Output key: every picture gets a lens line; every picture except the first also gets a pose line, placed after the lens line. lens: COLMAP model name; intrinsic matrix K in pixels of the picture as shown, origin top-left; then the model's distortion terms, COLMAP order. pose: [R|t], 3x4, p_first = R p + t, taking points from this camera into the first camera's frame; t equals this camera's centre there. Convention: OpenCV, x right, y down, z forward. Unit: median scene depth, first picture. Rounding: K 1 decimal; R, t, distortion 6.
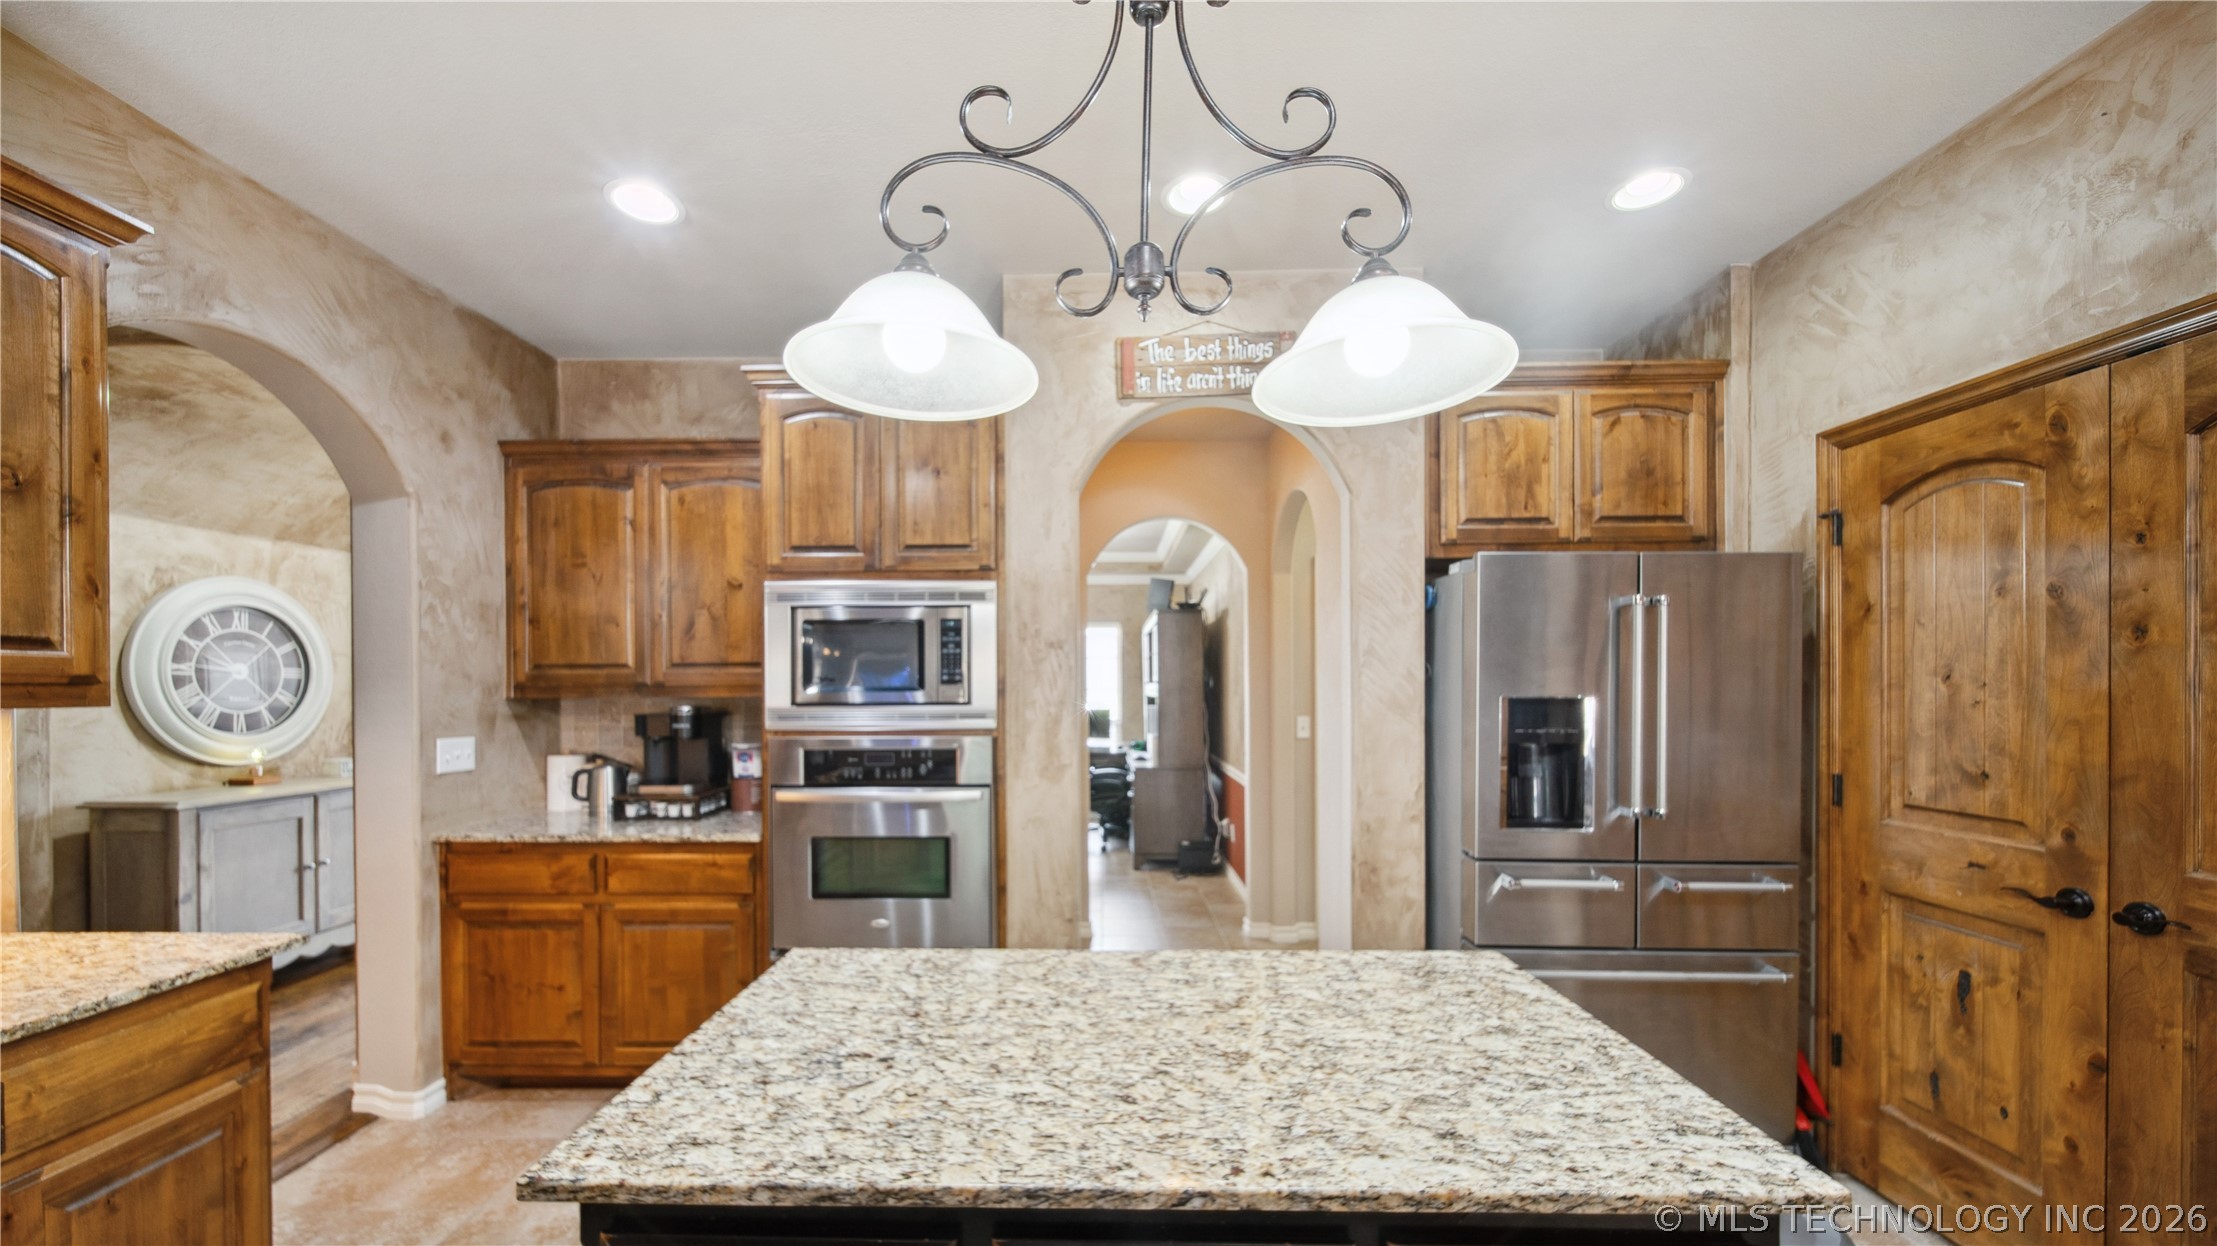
lens RADIAL K [[795.9, 0, 1090.7], [0, 795.9, 694.9], [0, 0, 1]] dist [-0.002407, -0.000551]
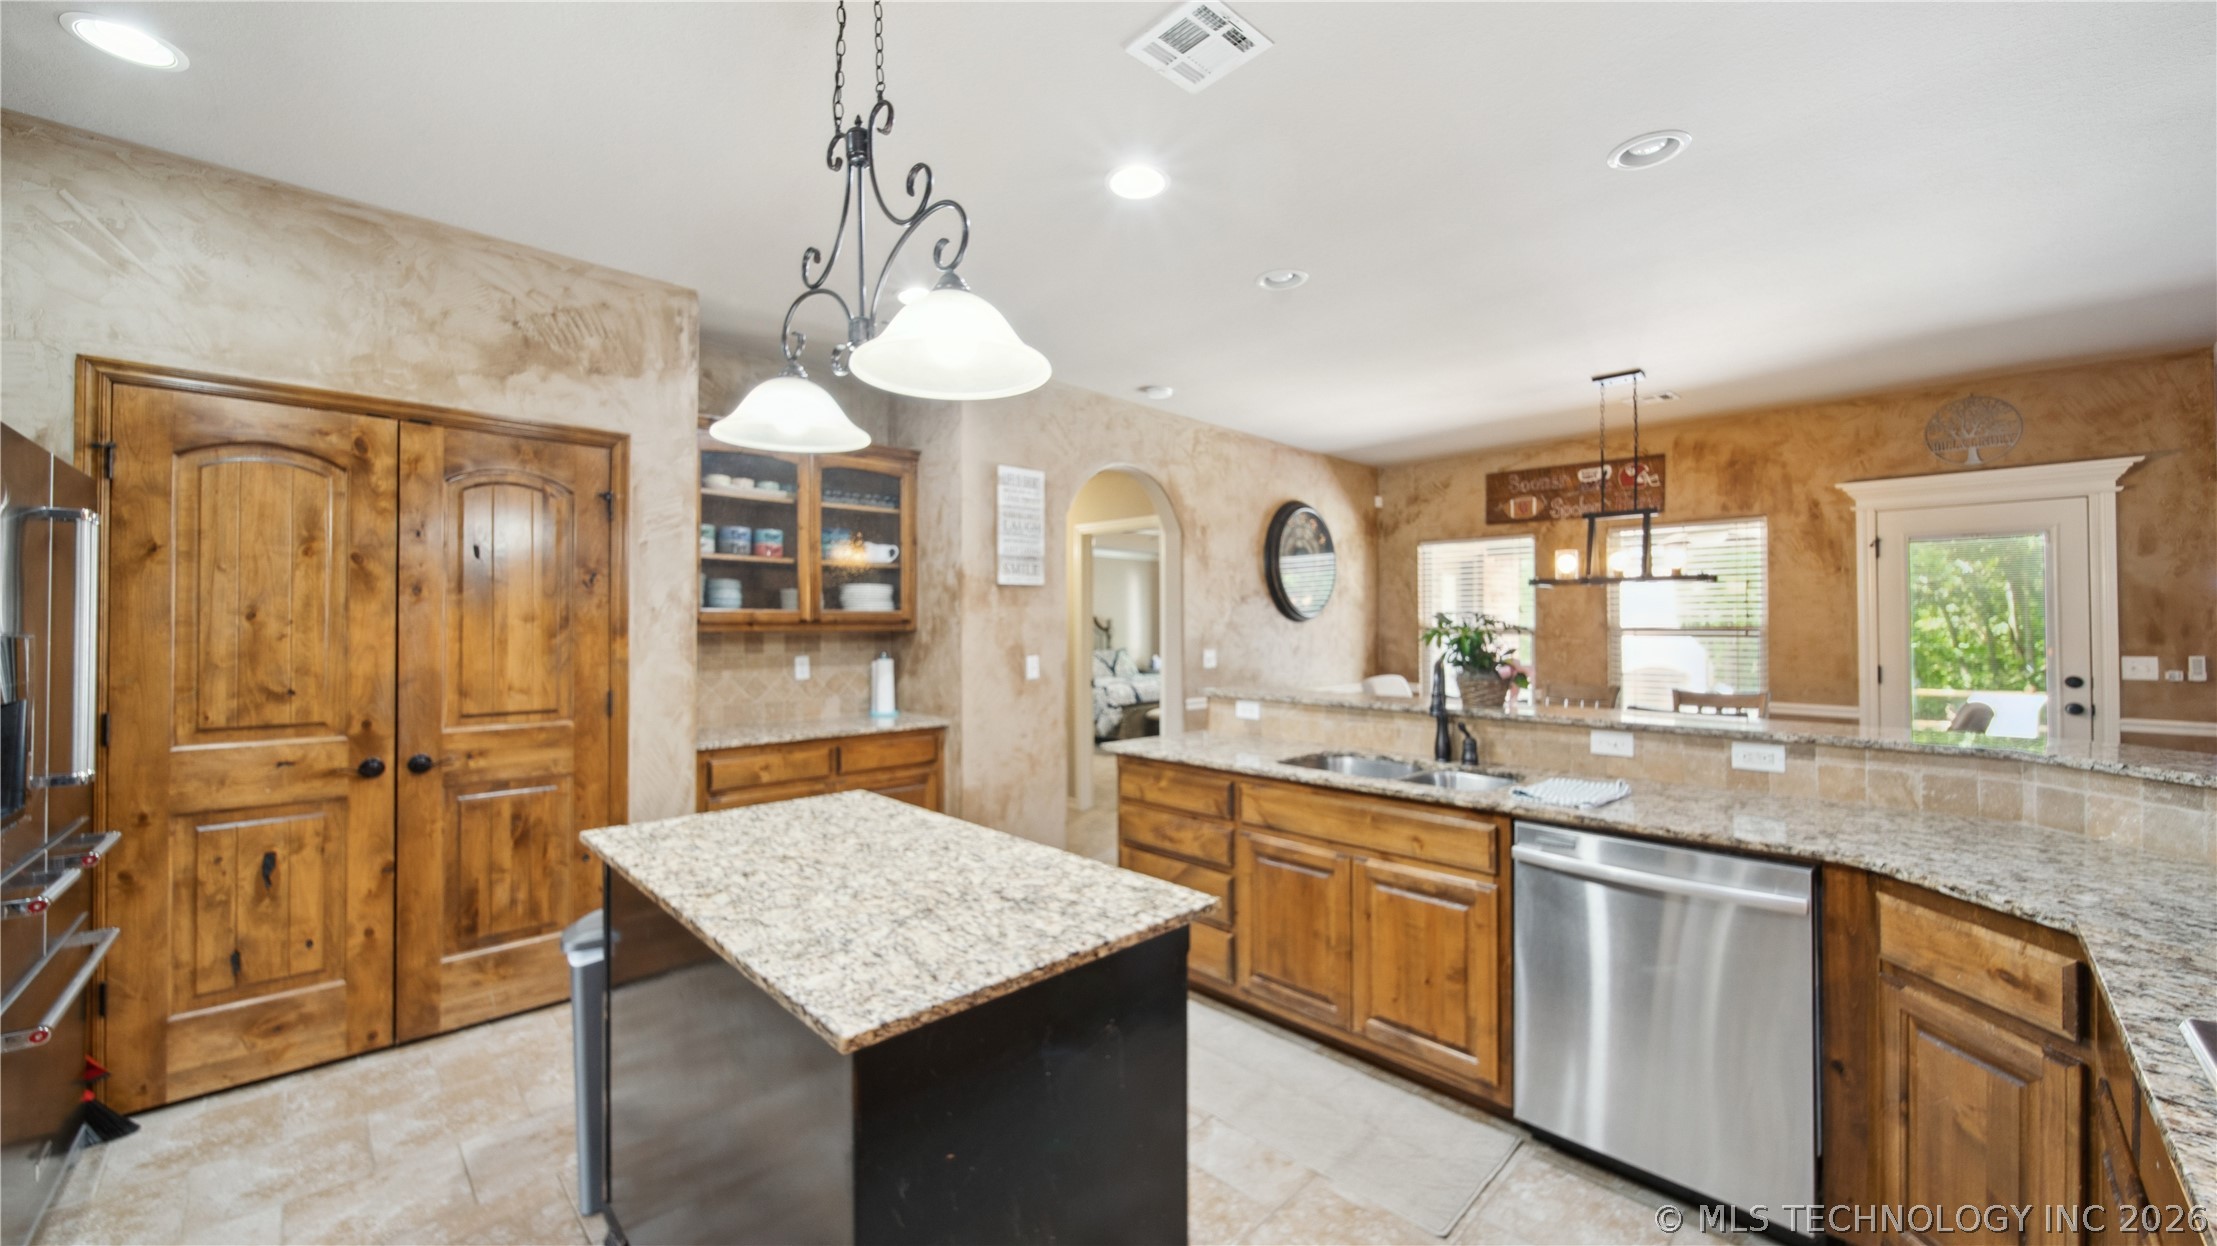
lens RADIAL K [[820.1, 0, 1091.9], [0, 820.1, 618.9], [0, 0, 1]] dist [-0.000124, -0.000140]
pose [[-0.701702, 0.009607, 0.712405, -0.535426], [0.008409, 0.999951, -0.005202, -0.000315], [-0.712421, 0.002340, -0.701749, 0.727303]]
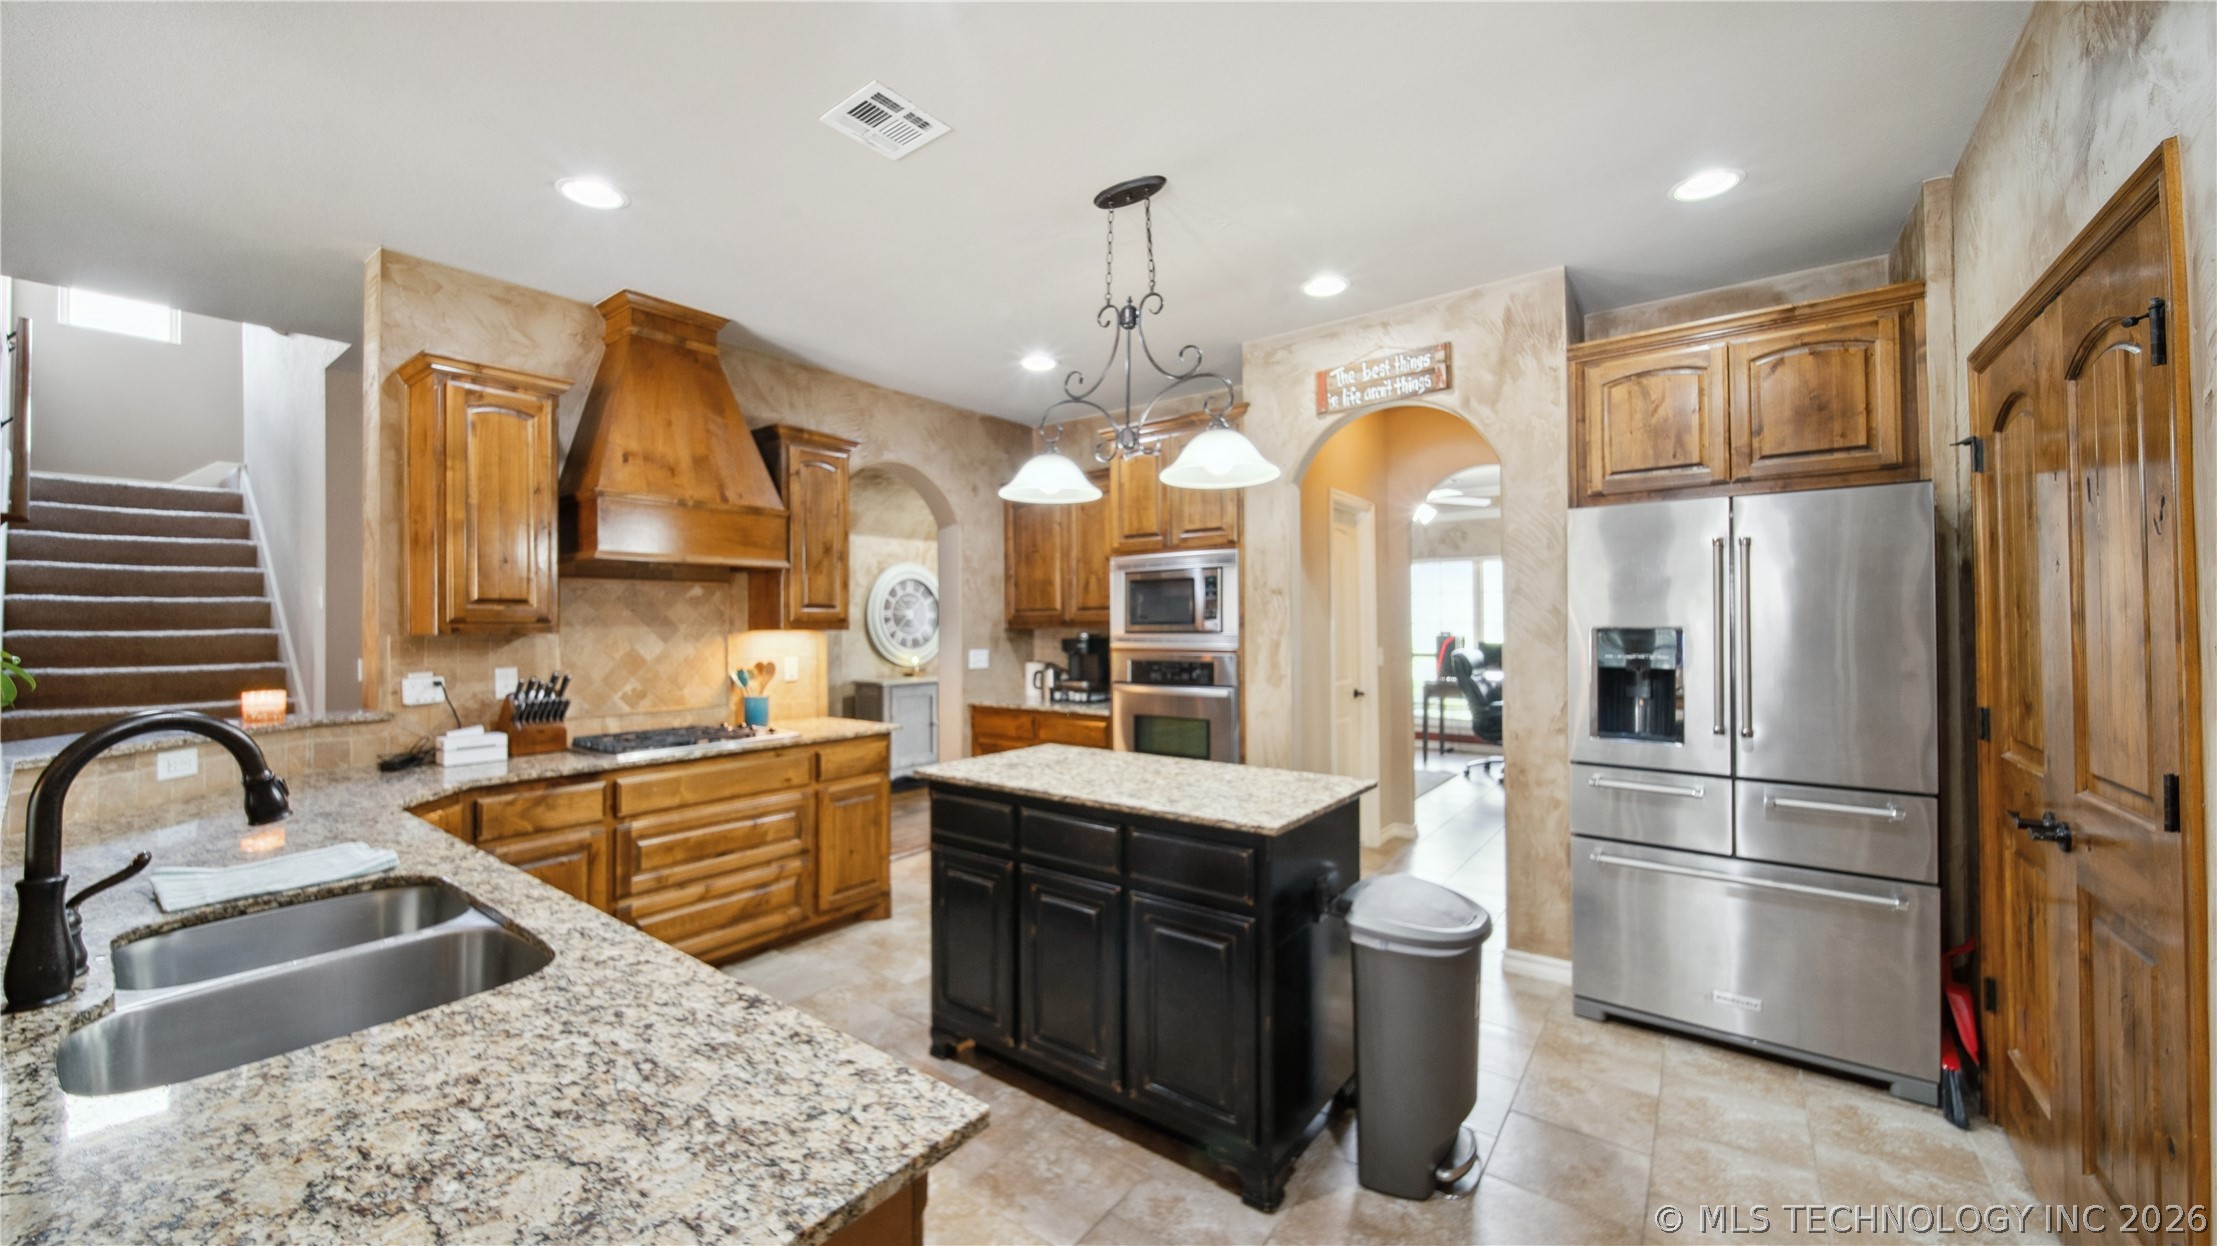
lens RADIAL K [[820.1, 0, 1091.9], [0, 820.1, 618.9], [0, 0, 1]] dist [-0.000124, -0.000140]
pose [[0.802755, -0.006207, -0.596276, 0.577517], [-0.001588, 0.999920, -0.012547, 0.005448], [0.596306, 0.011019, 0.802681, -0.393380]]
